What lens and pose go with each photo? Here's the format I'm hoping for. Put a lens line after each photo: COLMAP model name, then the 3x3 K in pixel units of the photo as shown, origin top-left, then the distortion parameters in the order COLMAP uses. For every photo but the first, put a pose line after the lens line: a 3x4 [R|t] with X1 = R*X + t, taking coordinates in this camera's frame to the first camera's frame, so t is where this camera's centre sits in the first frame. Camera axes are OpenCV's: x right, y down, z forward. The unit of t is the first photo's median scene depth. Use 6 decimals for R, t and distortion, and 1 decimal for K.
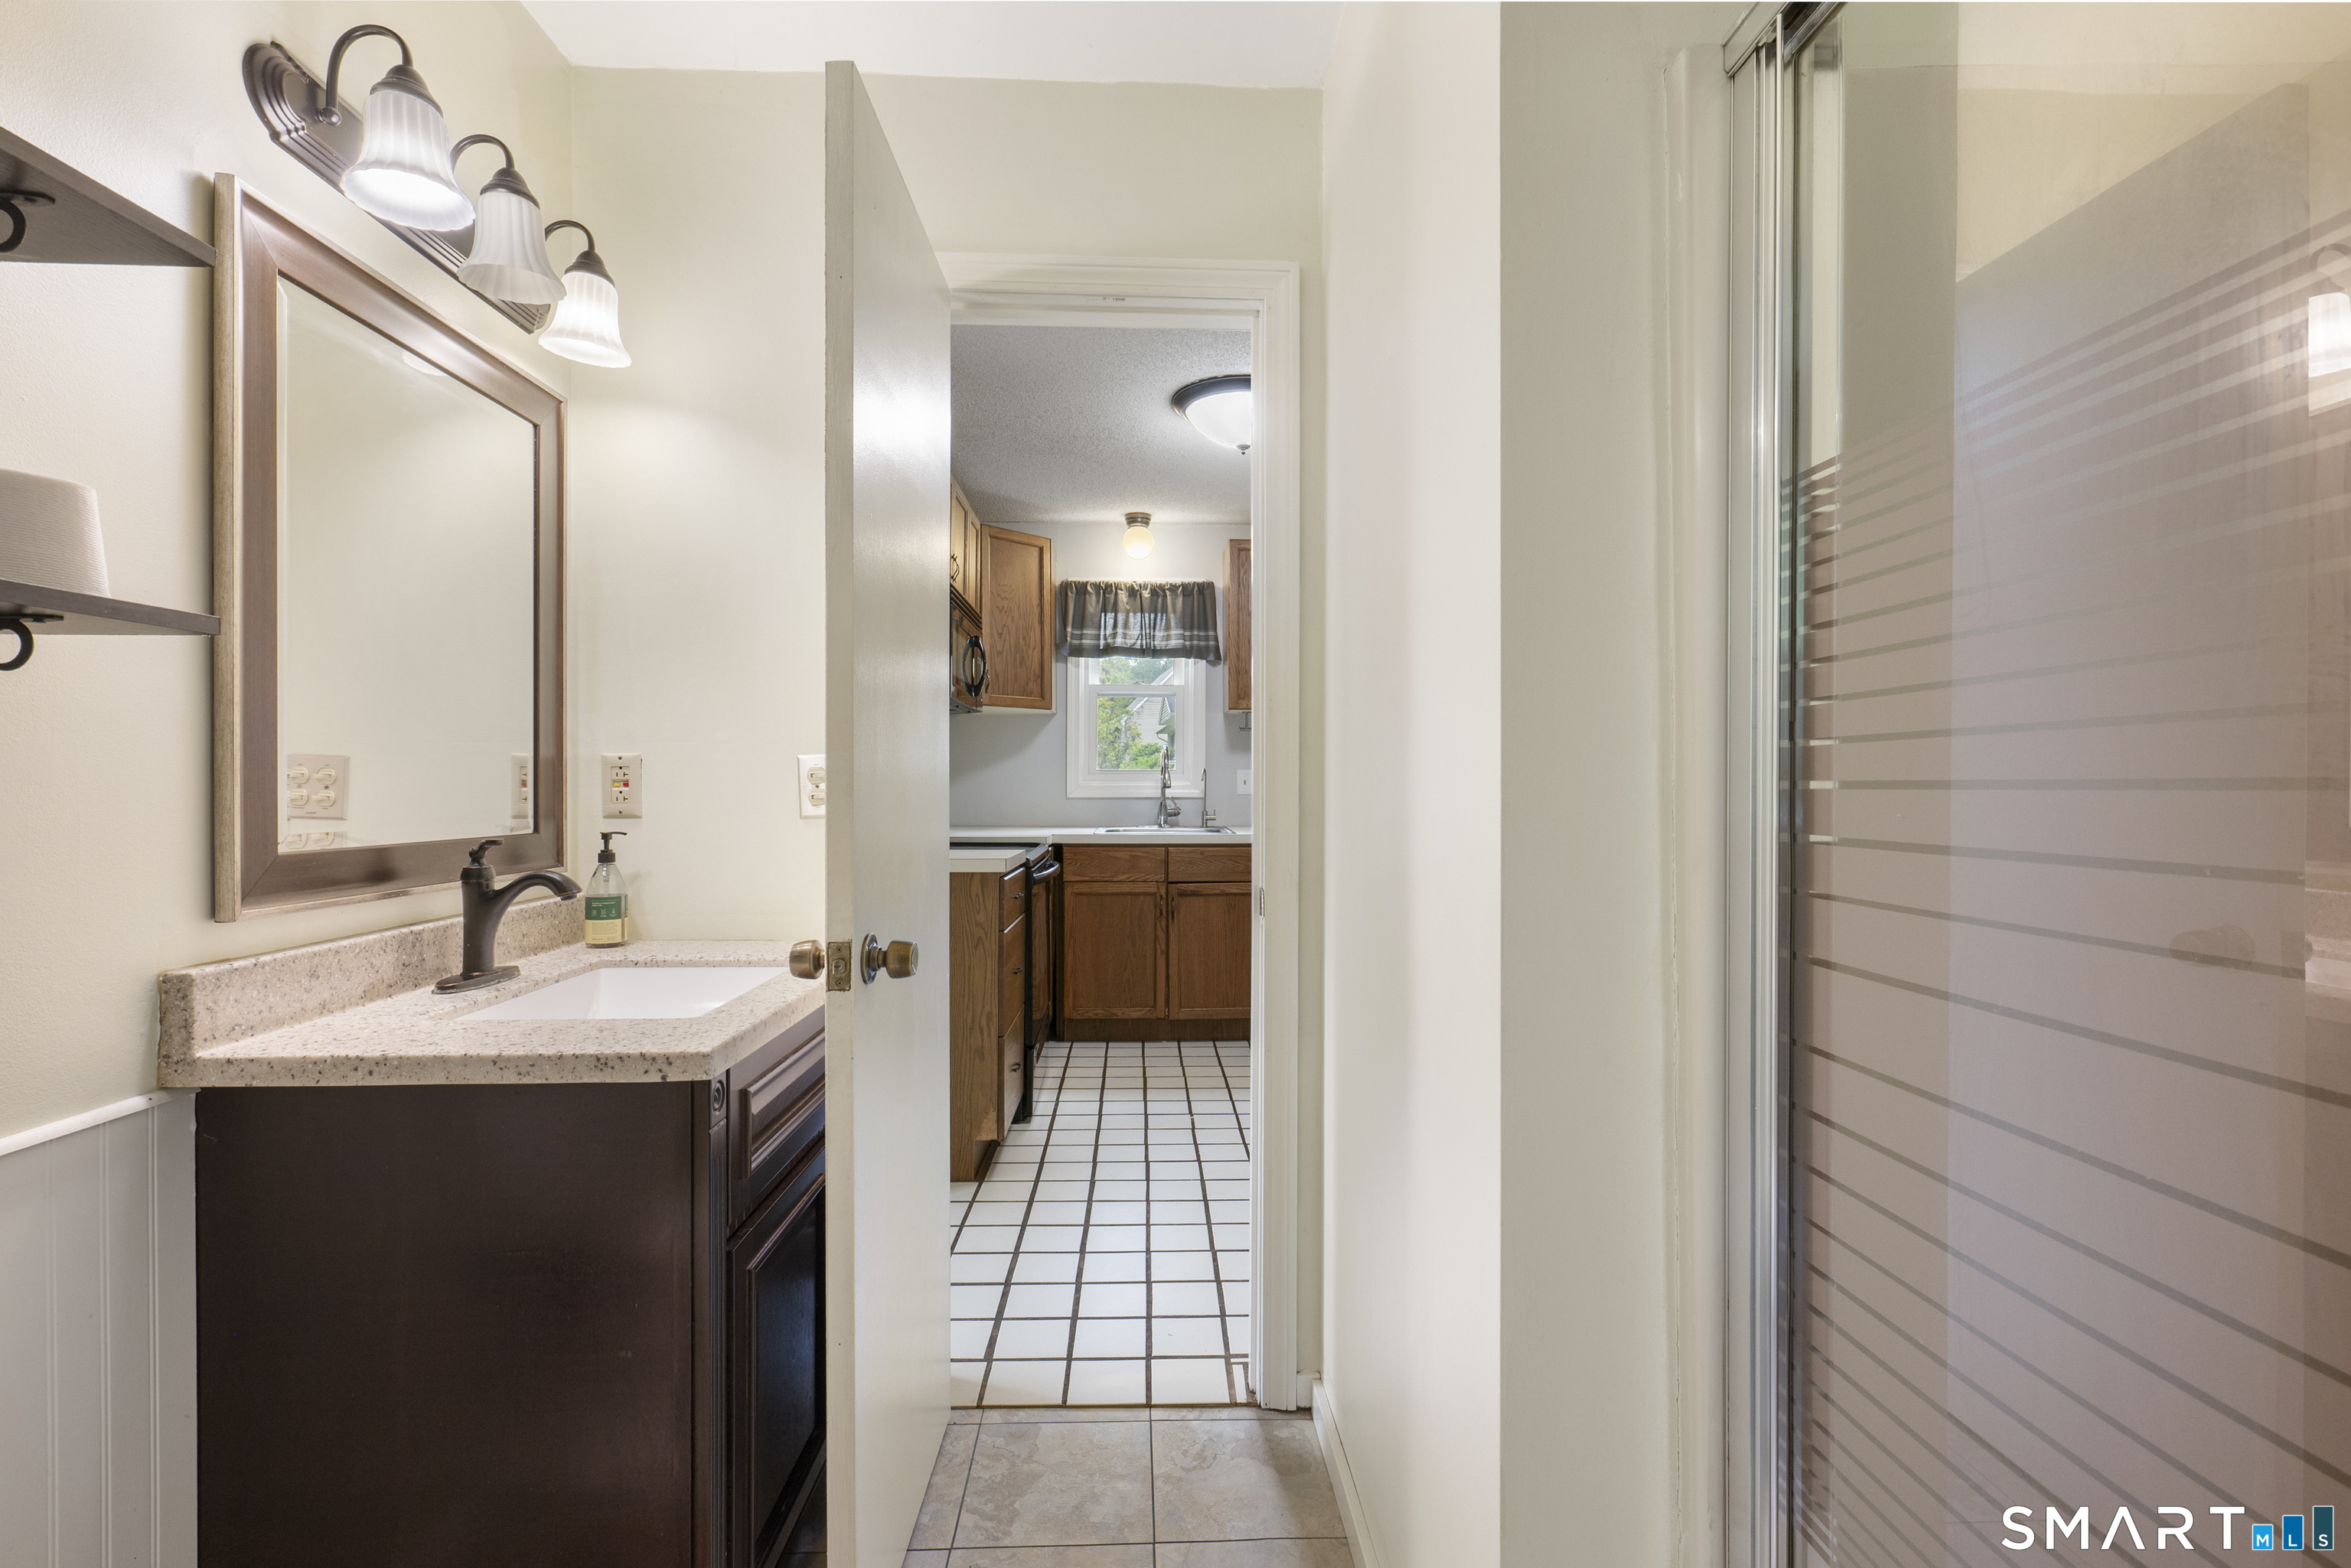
lens RADIAL K [[1067.6, 0, 1176.0], [0, 1067.6, 780.3], [0, 0, 1]] dist [-0.002289, 0.000696]
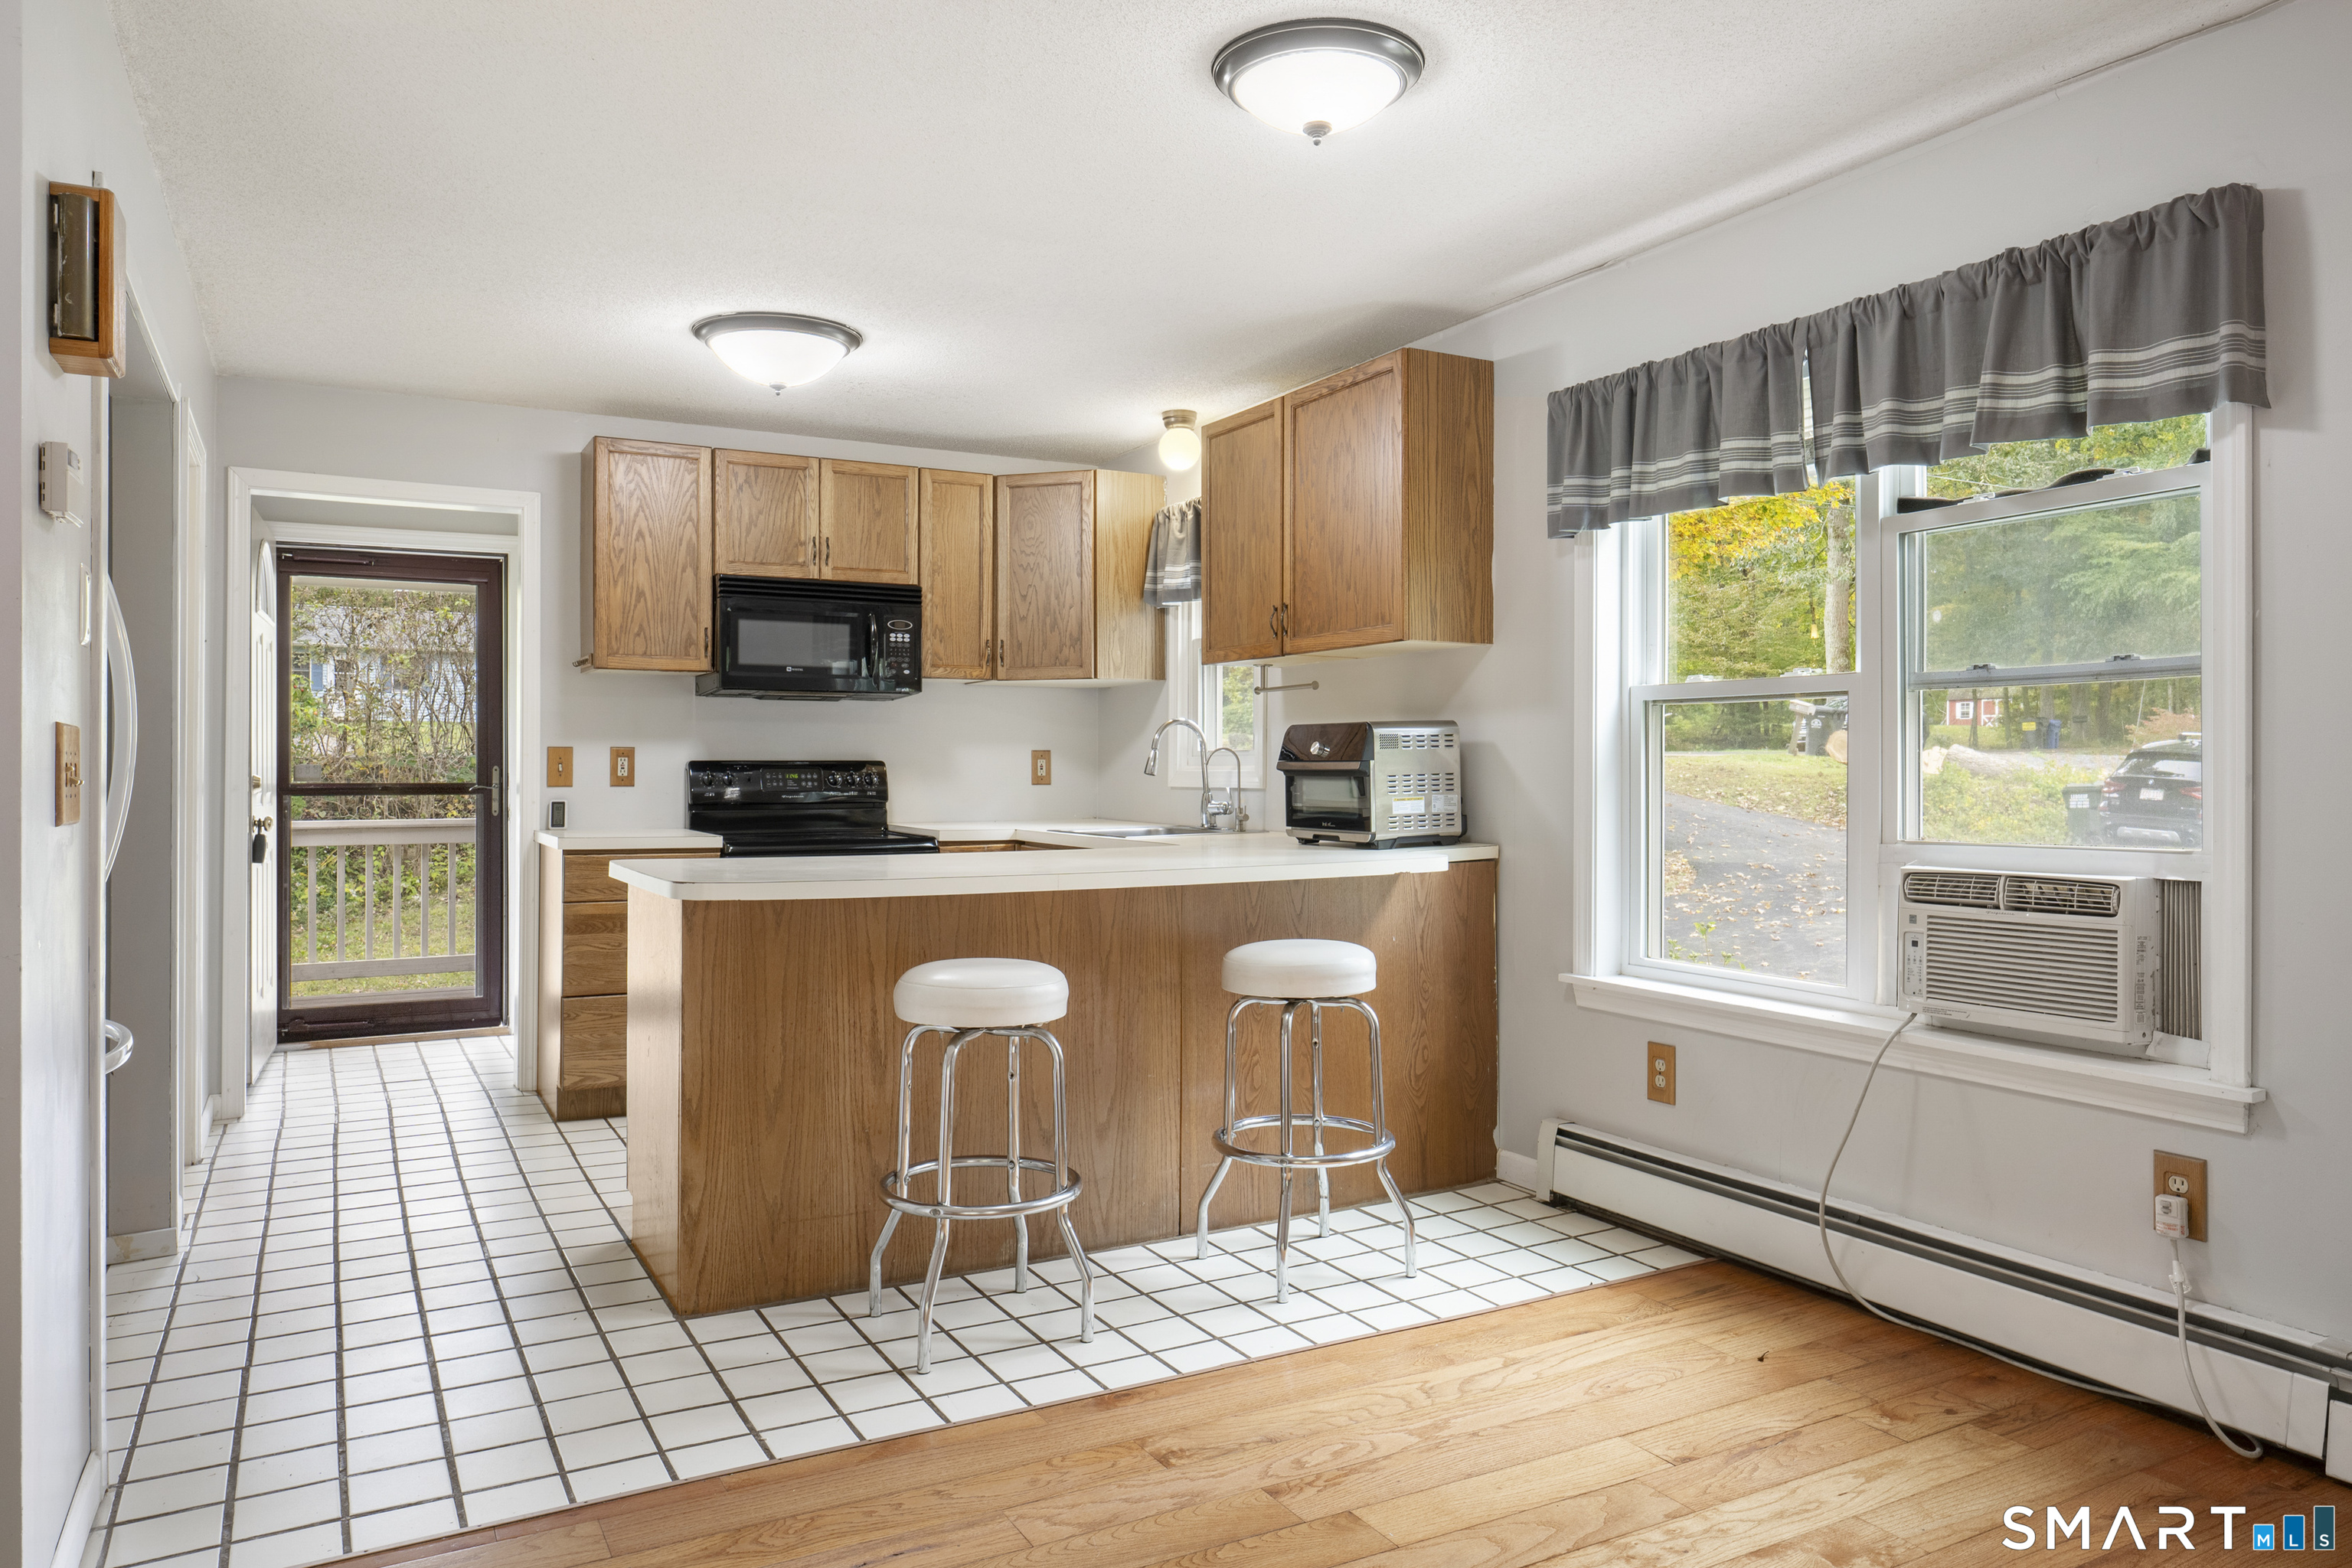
lens RADIAL K [[1541.5, 0, 1186.2], [0, 1541.5, 765.7], [0, 0, 1]] dist [-0.018726, 0.002054]
pose [[0.463761, -0.001524, -0.885959, 0.926284], [0.003424, 0.999994, 0.000072, 0.000925], [0.885954, -0.003067, 0.463764, 0.495413]]
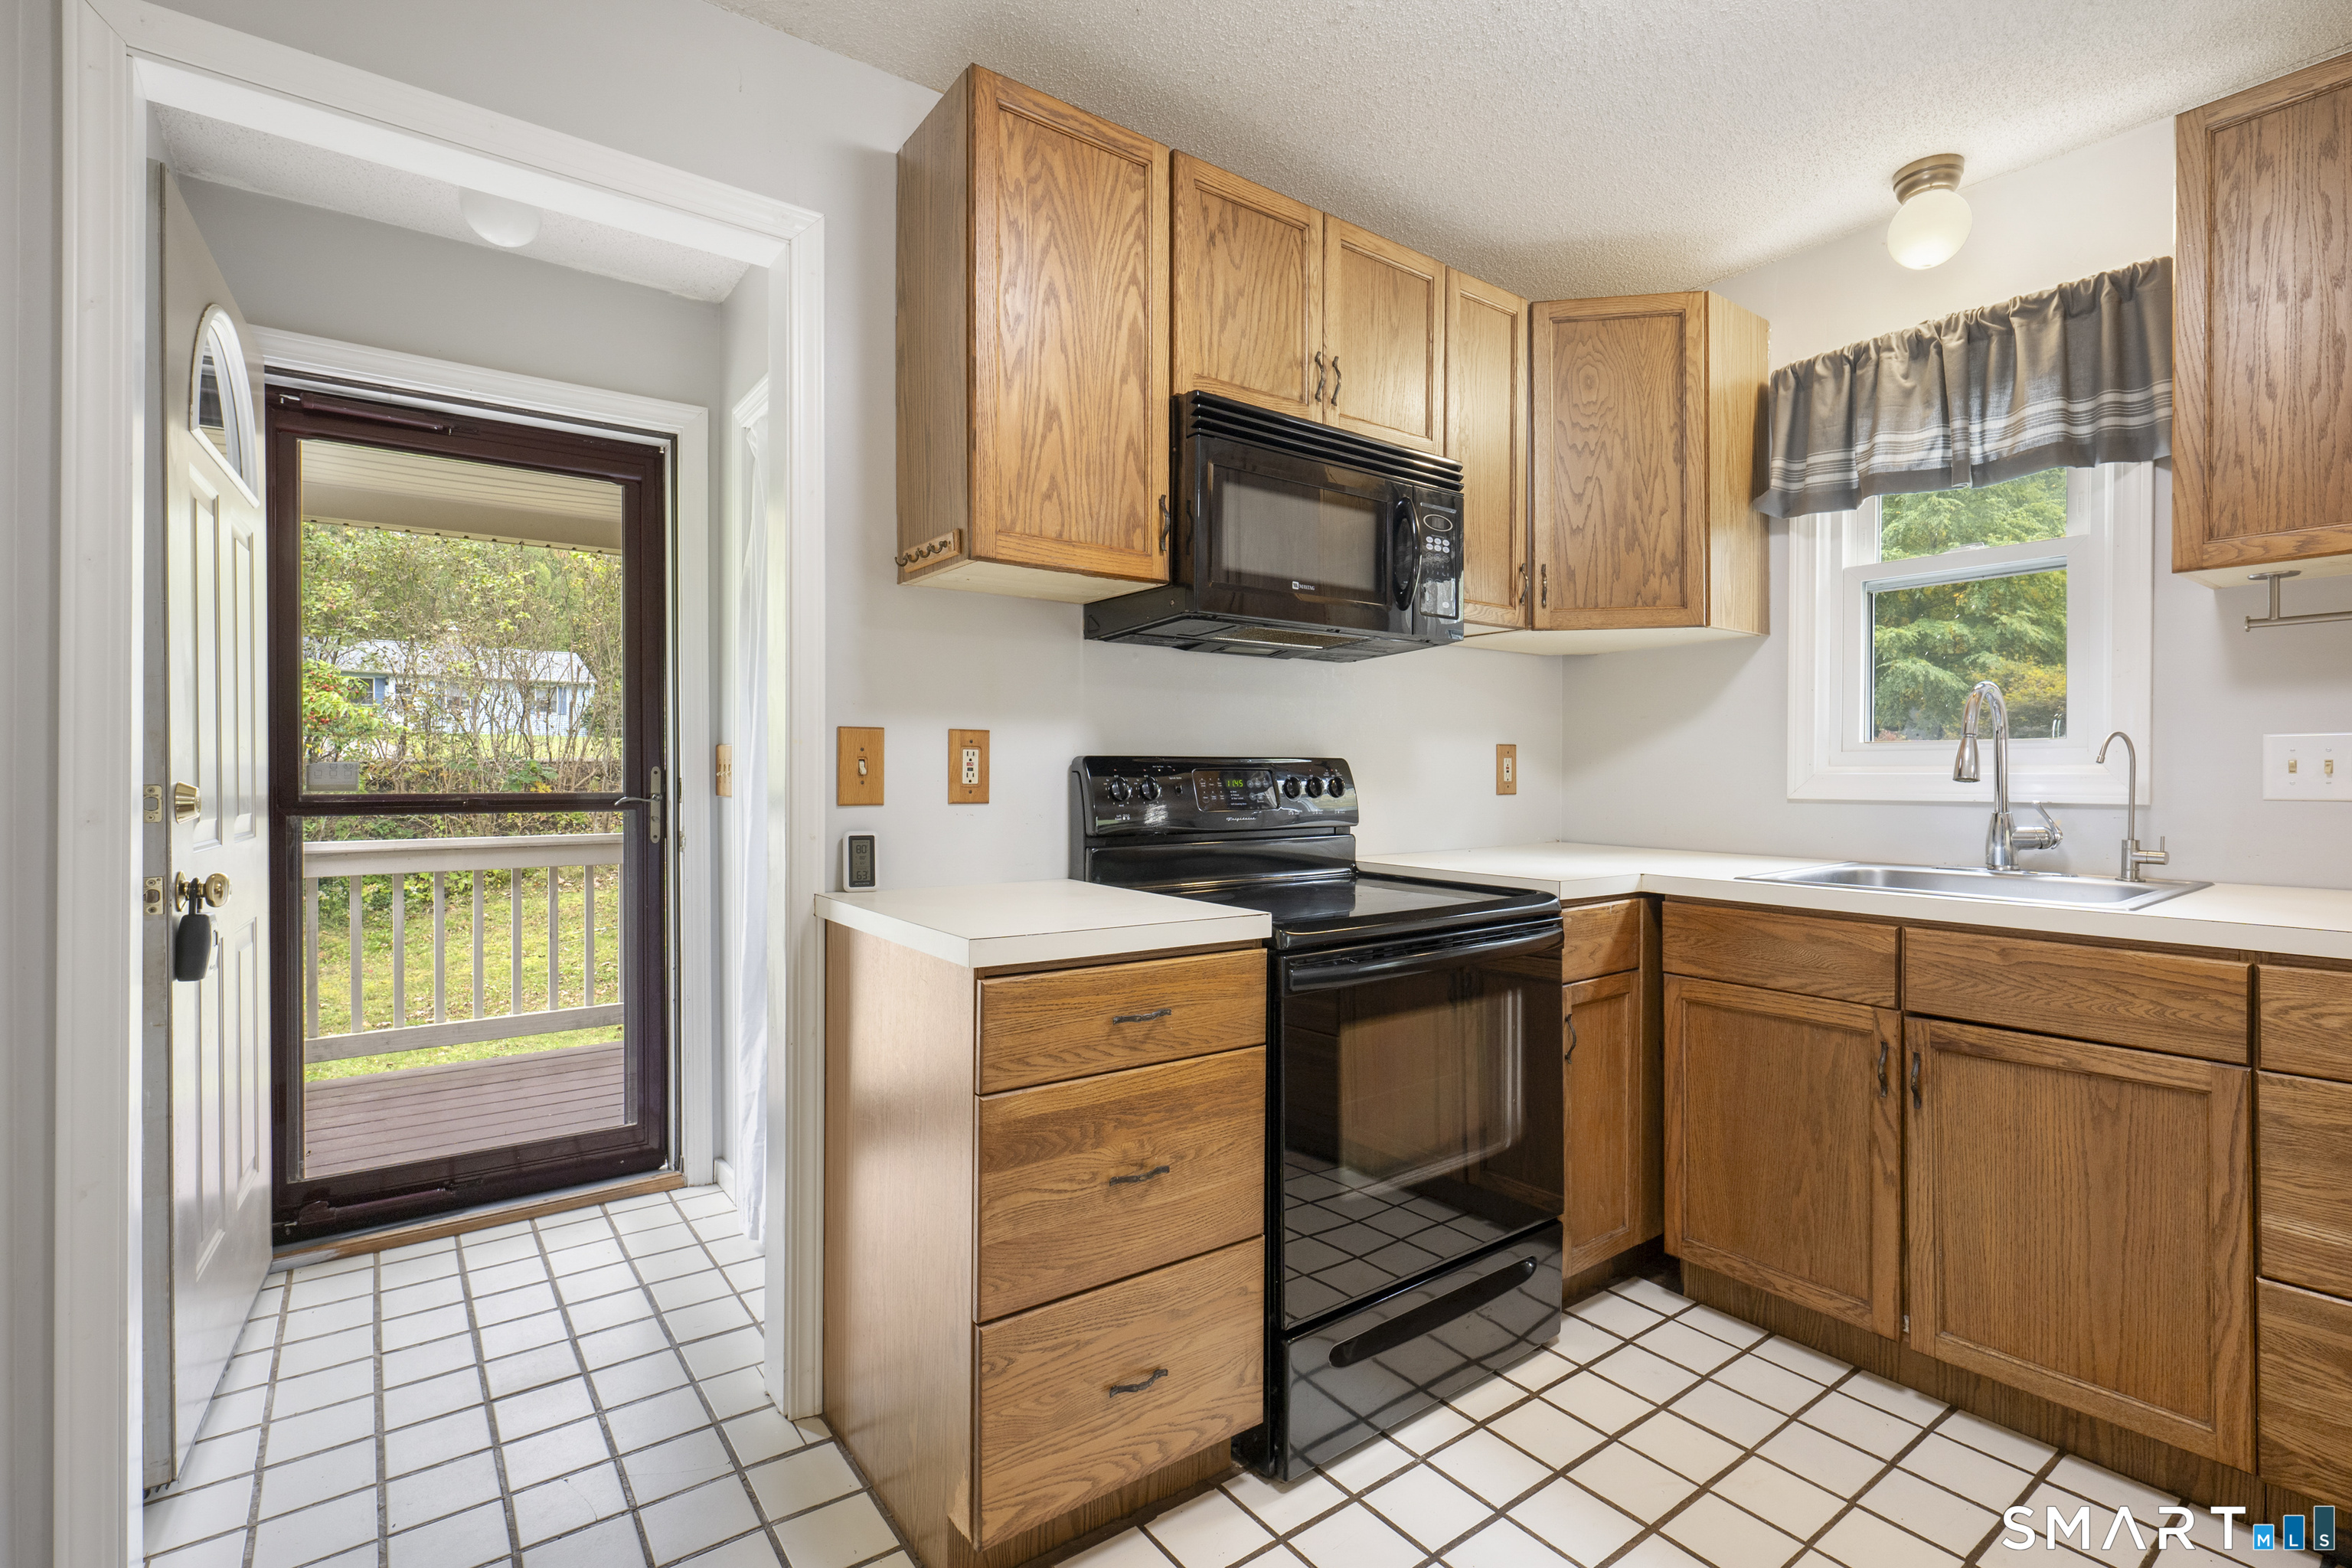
lens RADIAL K [[1068.1, 0, 1168.0], [0, 1068.1, 777.4], [0, 0, 1]] dist [-0.002289, 0.000696]
pose [[0.565612, 0.004451, -0.824659, 0.152478], [0.002167, 0.999974, 0.006884, 0.001857], [0.824669, -0.005680, 0.565588, 0.481360]]
